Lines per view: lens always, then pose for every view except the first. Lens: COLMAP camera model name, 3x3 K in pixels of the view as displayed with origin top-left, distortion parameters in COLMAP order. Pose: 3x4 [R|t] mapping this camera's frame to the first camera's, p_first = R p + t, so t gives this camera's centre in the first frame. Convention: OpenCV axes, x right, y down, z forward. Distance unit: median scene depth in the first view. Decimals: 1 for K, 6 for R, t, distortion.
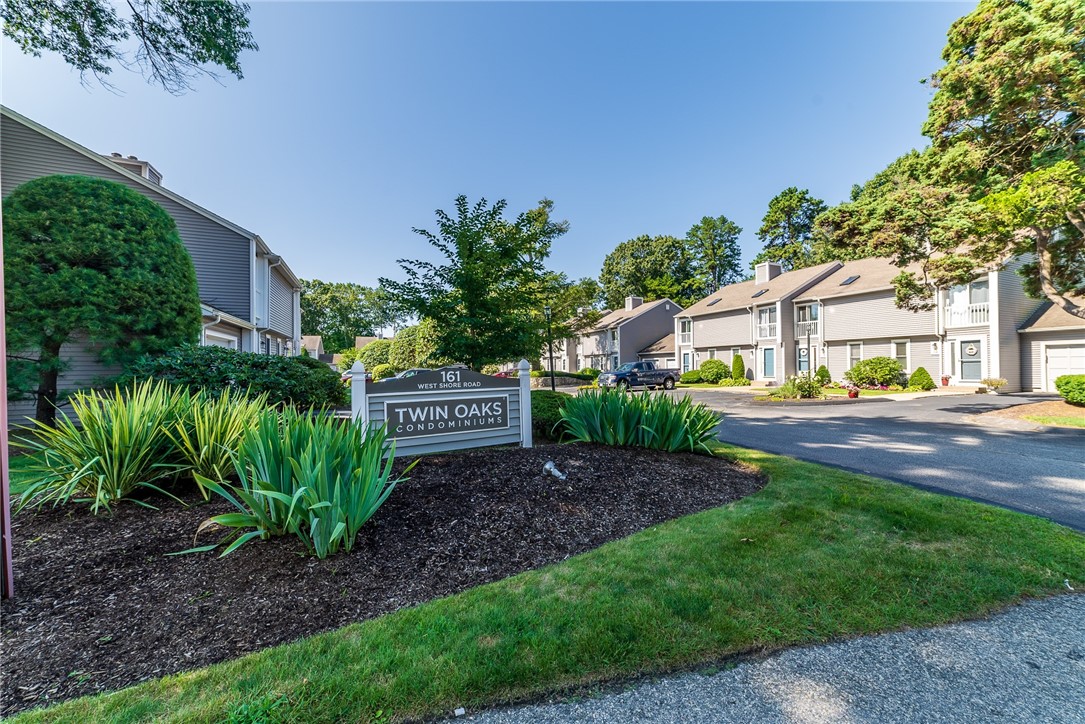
lens RADIAL K [[417.1, 0, 544.2], [0, 417.1, 362.4], [0, 0, 1]] dist [-0.029610, 0.010446]
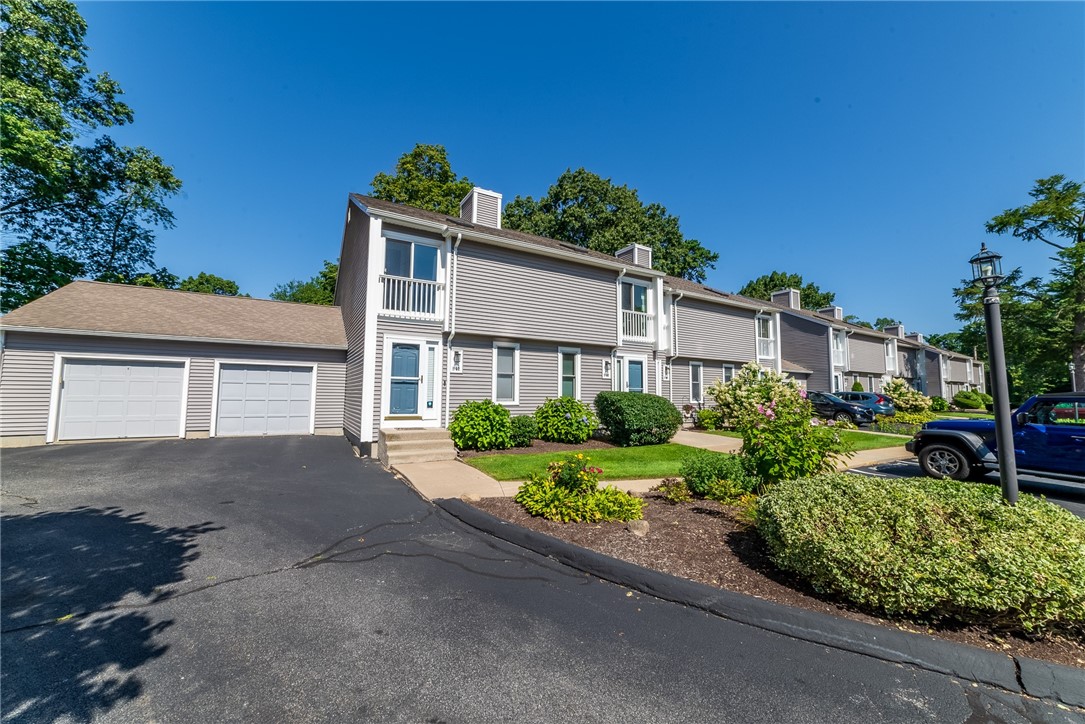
lens RADIAL K [[413.7, 0, 543.1], [0, 413.7, 356.0], [0, 0, 1]] dist [-0.002057, 0.000177]
pose [[-0.115087, 0.108398, 0.987423, 0.034815], [-0.016592, 0.993680, -0.111019, 0.020357], [-0.993217, -0.029161, -0.112561, 1.032989]]
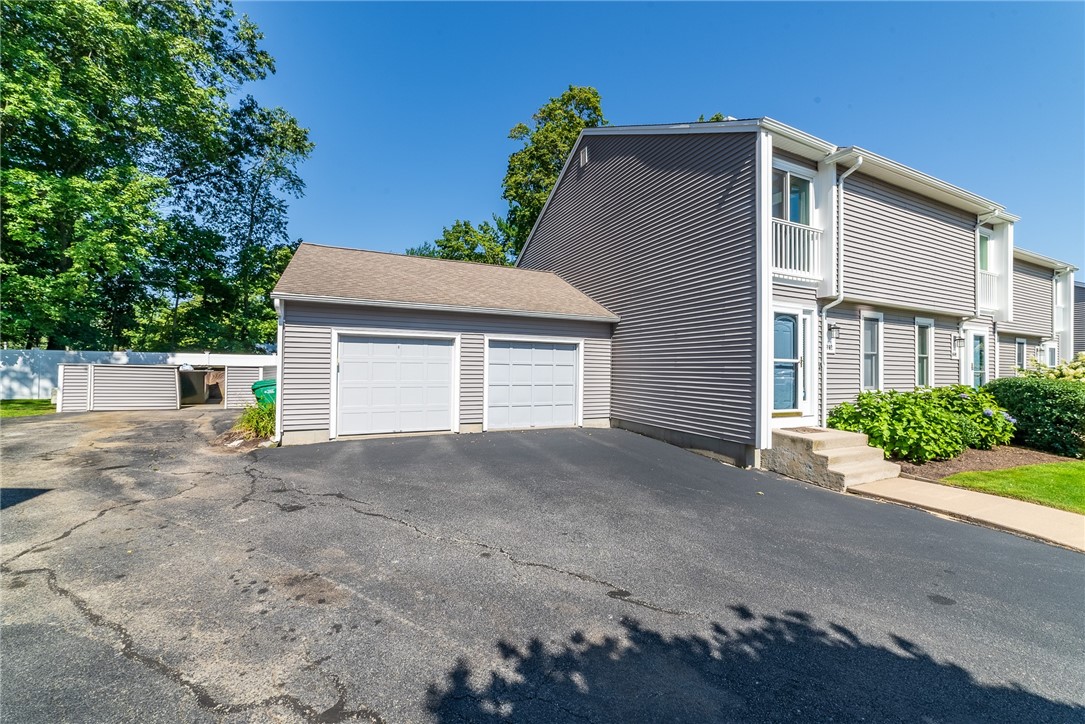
lens RADIAL K [[417.1, 0, 544.2], [0, 417.1, 362.4], [0, 0, 1]] dist [-0.029610, 0.010446]
pose [[-0.012960, 0.031362, 0.999424, 0.137959], [-0.023736, 0.999217, -0.031663, 0.015105], [-0.999634, -0.024132, -0.012205, 1.249576]]
